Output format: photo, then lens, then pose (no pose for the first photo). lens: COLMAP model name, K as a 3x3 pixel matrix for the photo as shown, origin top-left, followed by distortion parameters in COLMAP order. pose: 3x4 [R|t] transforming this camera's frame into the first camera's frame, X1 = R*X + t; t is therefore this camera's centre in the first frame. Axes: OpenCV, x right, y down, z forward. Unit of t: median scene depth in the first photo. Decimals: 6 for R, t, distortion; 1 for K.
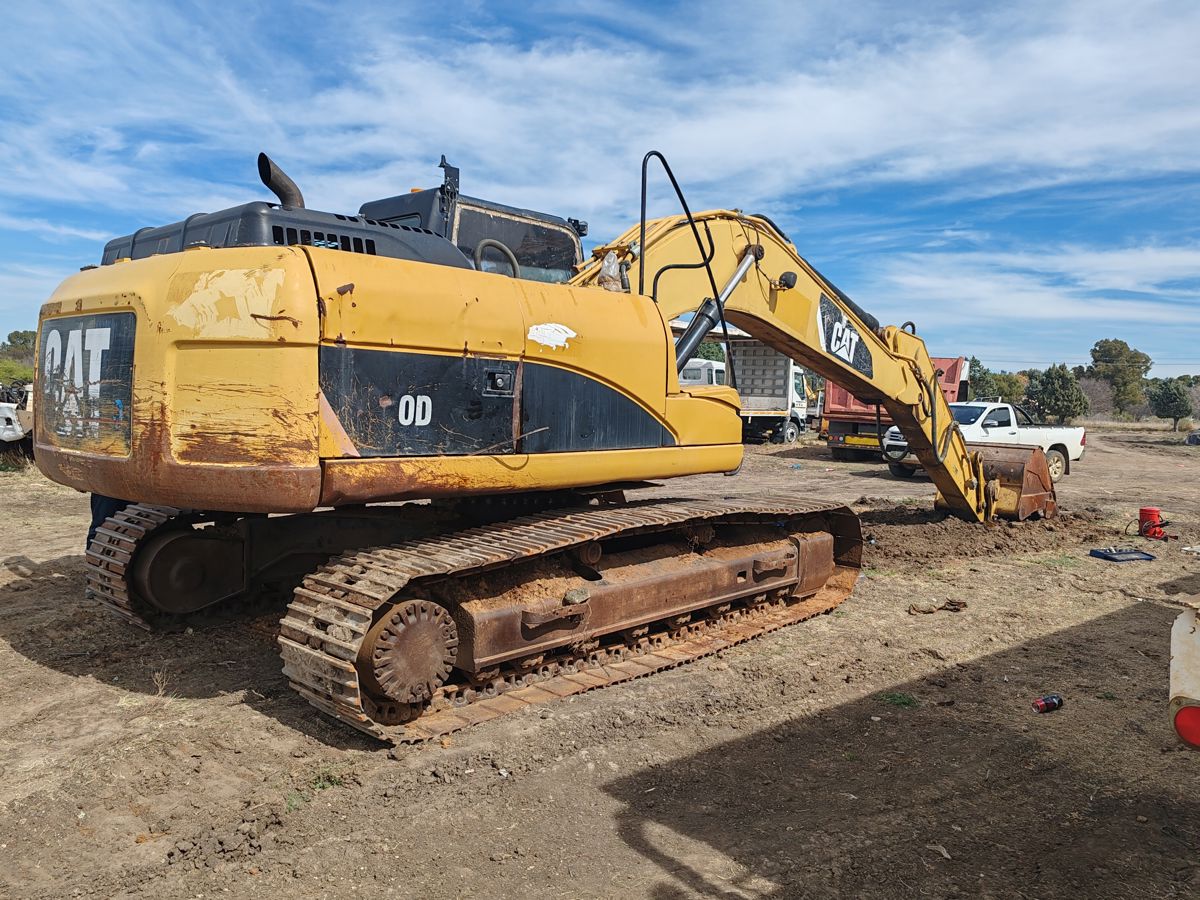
lens RADIAL K [[919.8, 0, 592.5], [0, 919.8, 451.1], [0, 0, 1]] dist [0.032976, -0.020951]
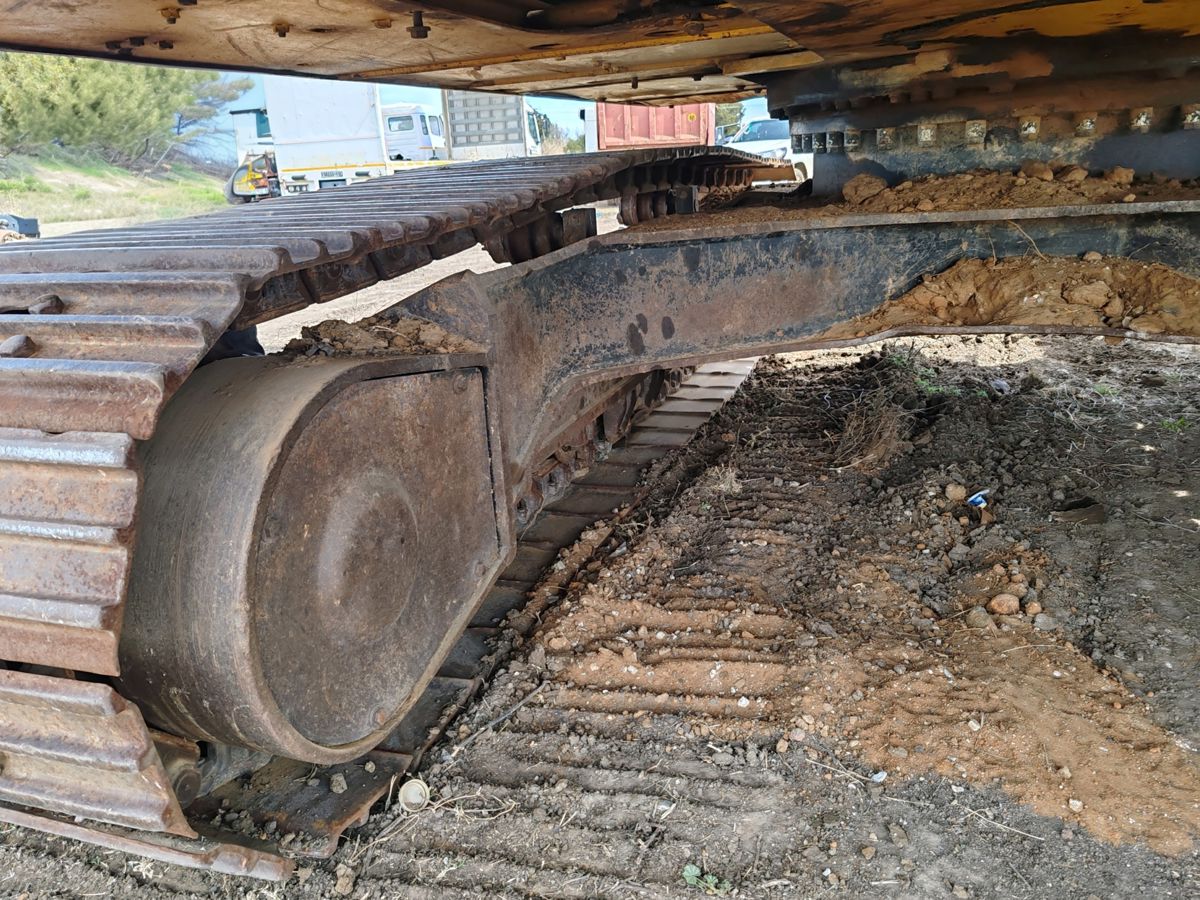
lens RADIAL K [[919.8, 0, 598.4], [0, 919.8, 451.4], [0, 0, 1]] dist [0.032976, -0.020951]
pose [[0.911805, -0.198135, 0.359660, -0.426229], [0.111384, 0.962388, 0.247797, 0.060521], [-0.395229, -0.185882, 0.899579, 0.741605]]
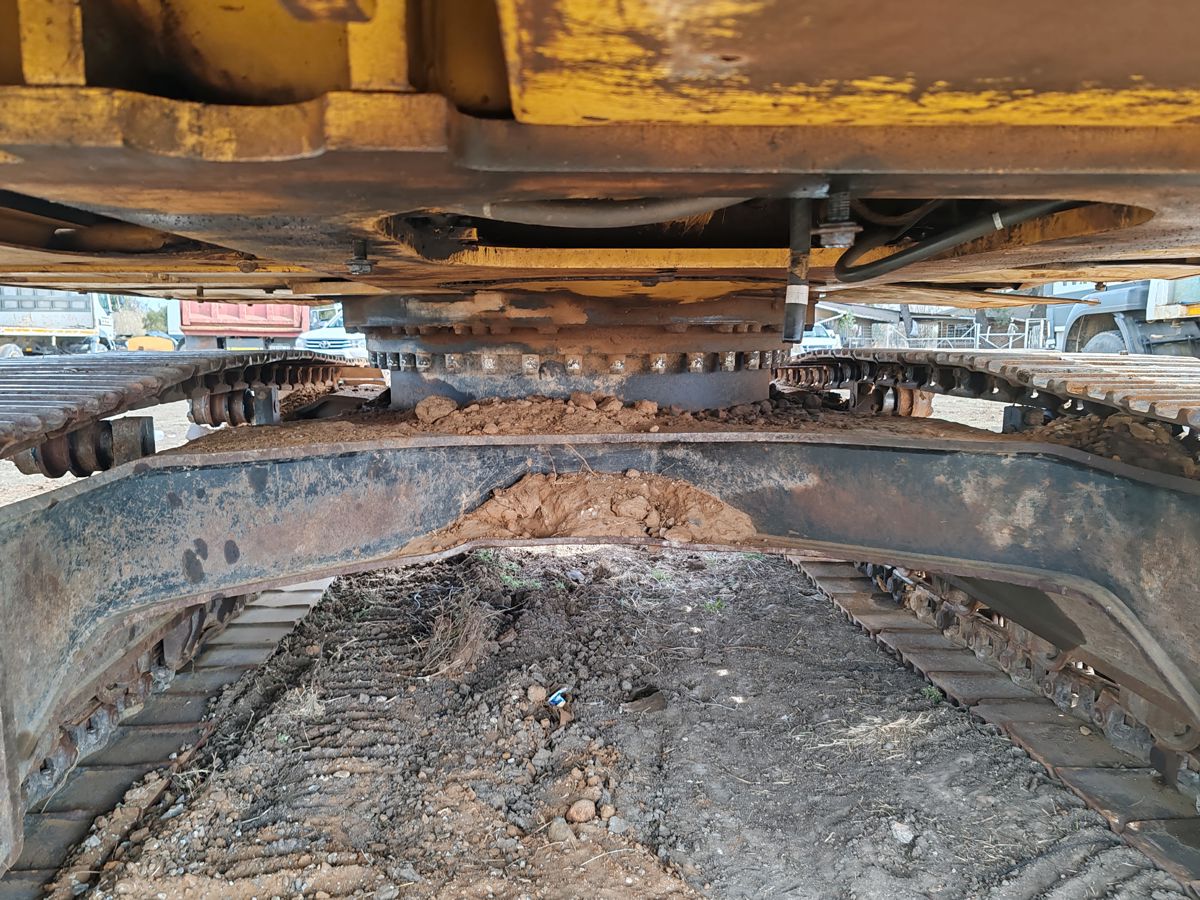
lens RADIAL K [[919.8, 0, 598.7], [0, 919.8, 451.1], [0, 0, 1]] dist [0.032976, -0.020951]
pose [[0.672614, -0.122507, 0.729782, -0.415392], [0.071449, 0.992345, 0.100731, 0.047869], [-0.736536, -0.015610, 0.676218, 0.739383]]
